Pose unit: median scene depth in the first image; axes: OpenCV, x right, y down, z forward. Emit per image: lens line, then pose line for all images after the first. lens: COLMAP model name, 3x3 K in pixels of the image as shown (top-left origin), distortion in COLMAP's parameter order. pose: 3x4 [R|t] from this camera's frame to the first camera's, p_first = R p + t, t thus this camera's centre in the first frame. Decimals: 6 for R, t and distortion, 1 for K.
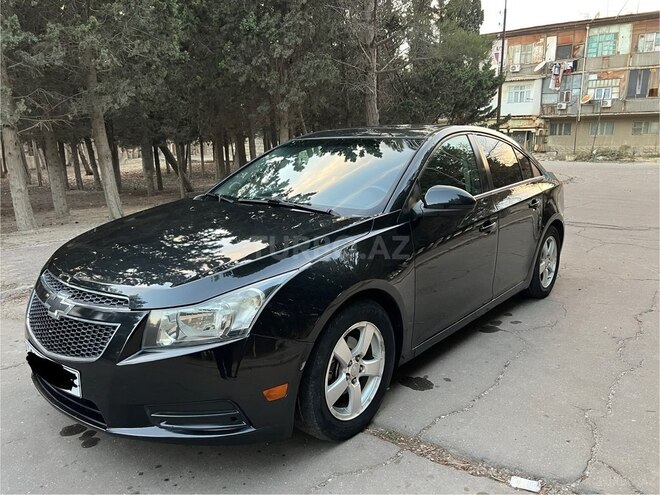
lens RADIAL K [[498.0, 0, 333.1], [0, 498.0, 251.2], [0, 0, 1]] dist [0.042138, -0.044175]
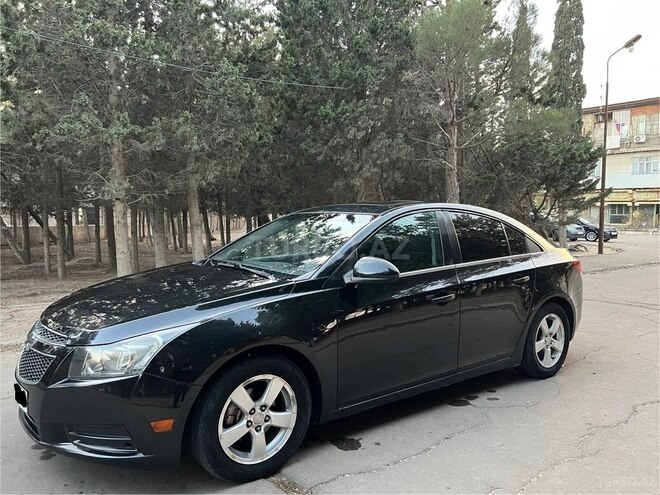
lens RADIAL K [[498.0, 0, 330.5], [0, 498.0, 249.4], [0, 0, 1]] dist [0.042138, -0.044175]
pose [[0.972712, 0.027089, -0.230430, 0.136901], [-0.059440, 0.989111, -0.134633, 0.001586], [0.224274, 0.144656, 0.963730, -0.029723]]
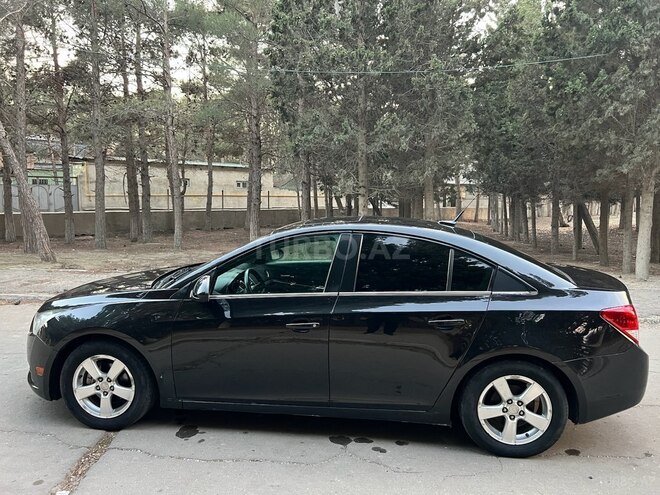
lens RADIAL K [[498.0, 0, 330.4], [0, 498.0, 245.1], [0, 0, 1]] dist [0.042138, -0.044175]
pose [[0.548439, 0.101671, -0.829986, 0.501624], [-0.187814, 0.982197, -0.003787, -0.093469], [0.814825, 0.157960, 0.557771, 0.195962]]
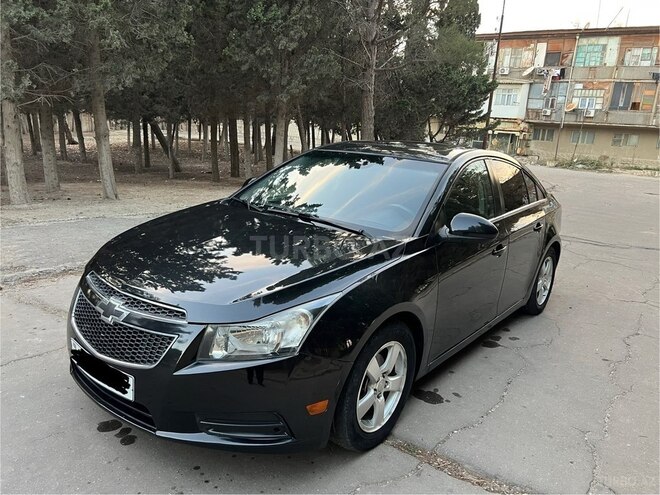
lens RADIAL K [[498.0, 0, 329.1], [0, 498.0, 242.9], [0, 0, 1]] dist [0.042138, -0.044175]
pose [[0.996735, 0.069838, 0.040513, -0.040442], [-0.070308, 0.997472, 0.010282, -0.021441], [-0.039692, -0.013097, 0.999126, -0.018583]]
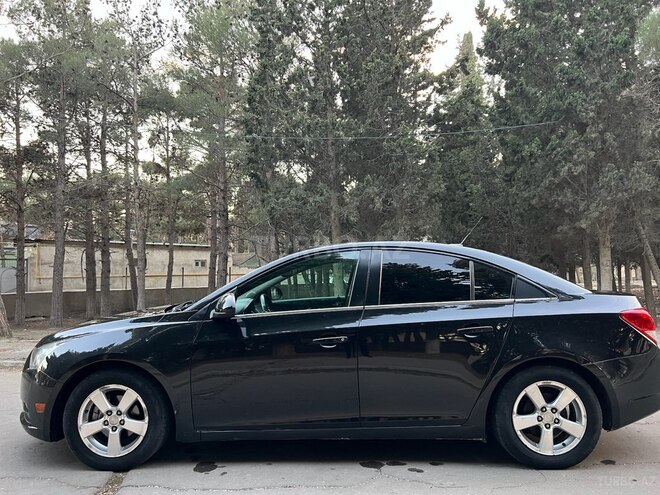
lens RADIAL K [[498.0, 0, 327.4], [0, 498.0, 245.7], [0, 0, 1]] dist [0.042138, -0.044175]
pose [[0.618378, -0.047556, -0.784441, 0.469825], [-0.152959, 0.971795, -0.179492, -0.023143], [0.770852, 0.230981, 0.593662, 0.157239]]
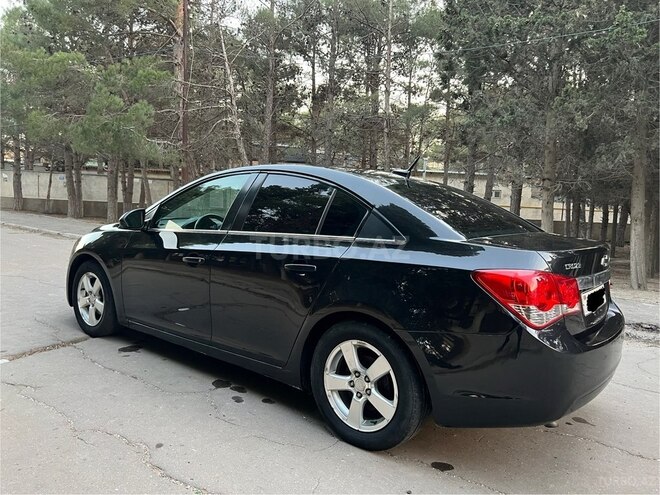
lens RADIAL K [[498.0, 0, 329.6], [0, 498.0, 245.5], [0, 0, 1]] dist [0.042138, -0.044175]
pose [[0.020811, 0.099213, -0.994849, 0.573519], [-0.249137, 0.964189, 0.090944, -0.103638], [0.968245, 0.245961, 0.044783, 0.523945]]
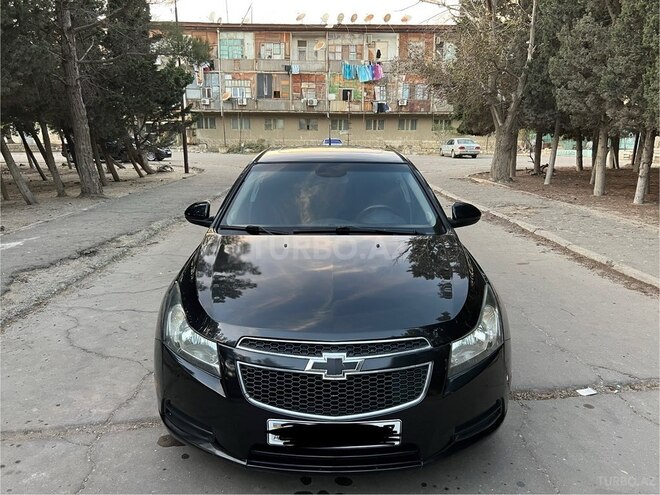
lens RADIAL K [[498.0, 0, 331.9], [0, 498.0, 246.1], [0, 0, 1]] dist [0.042138, -0.044175]
pose [[0.764611, -0.134857, 0.630226, -0.310887], [0.128742, 0.990114, 0.055672, -0.047425], [-0.631503, 0.038569, 0.774414, 0.074238]]
